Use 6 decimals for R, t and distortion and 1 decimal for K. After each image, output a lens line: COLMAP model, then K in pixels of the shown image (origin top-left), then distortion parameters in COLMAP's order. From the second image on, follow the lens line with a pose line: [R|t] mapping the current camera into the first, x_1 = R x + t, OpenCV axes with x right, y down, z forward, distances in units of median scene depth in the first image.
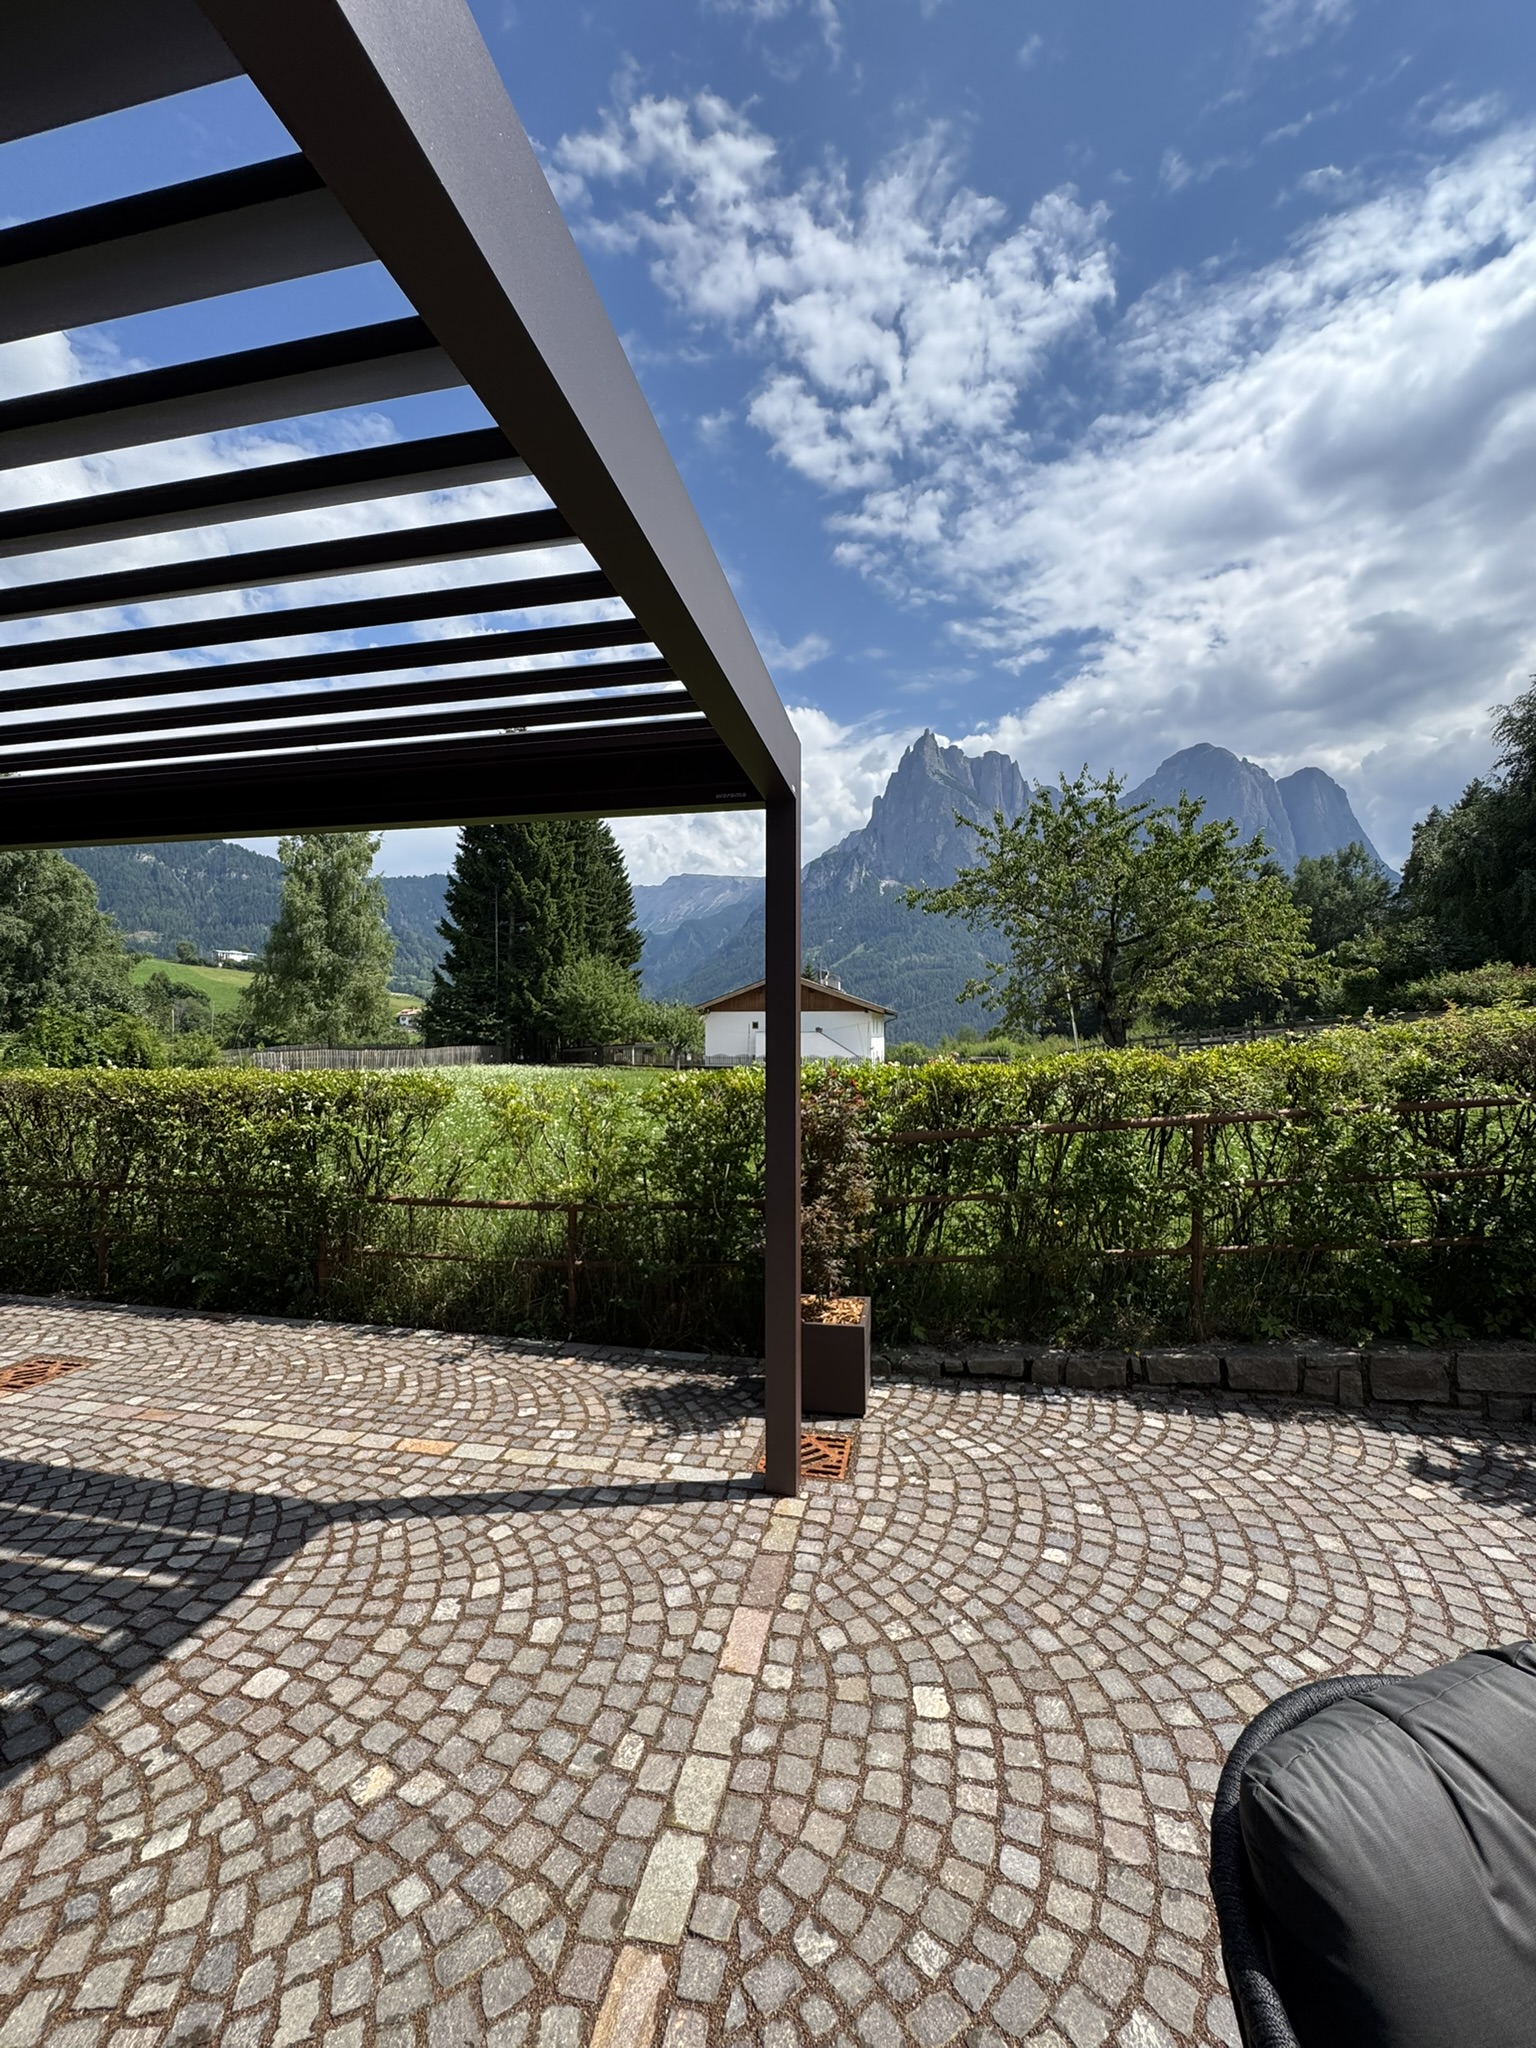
lens RADIAL K [[816.2, 0, 759.1], [0, 816.2, 1038.7], [0, 0, 1]] dist [-0.001016, -0.000840]
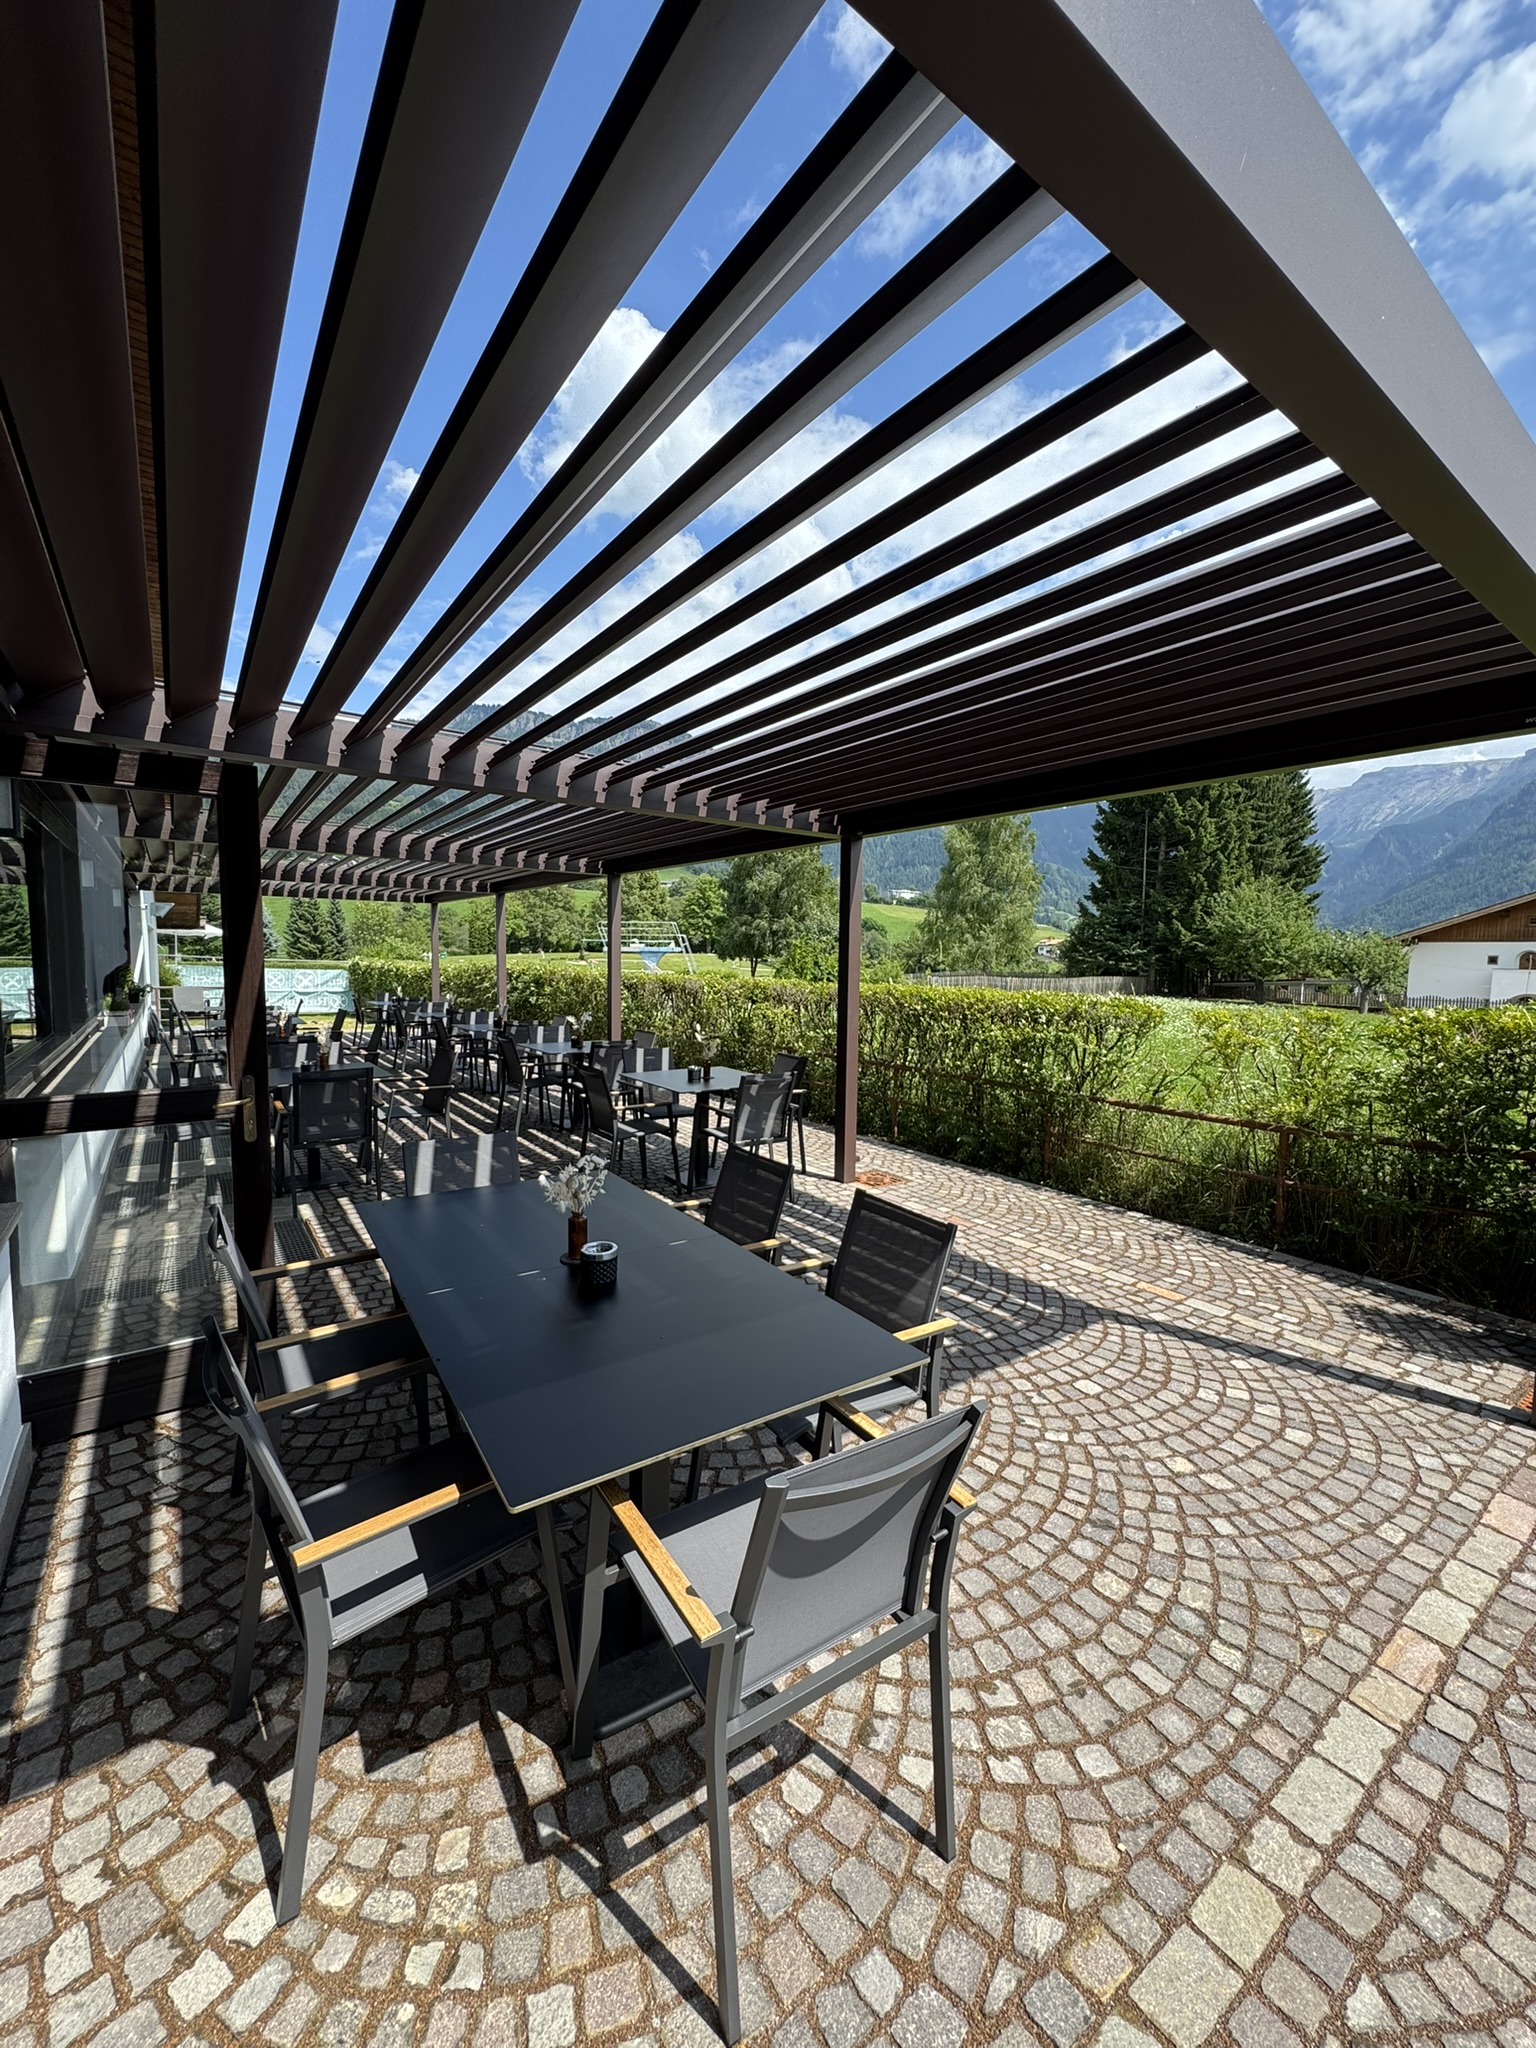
lens RADIAL K [[816.2, 0, 764.7], [0, 816.2, 1014.8], [0, 0, 1]] dist [-0.001016, -0.000840]
pose [[0.745198, 0.059630, -0.664172, -0.042694], [-0.022196, 0.997660, 0.064668, 0.005916], [0.666474, -0.033448, 0.744778, -0.258232]]
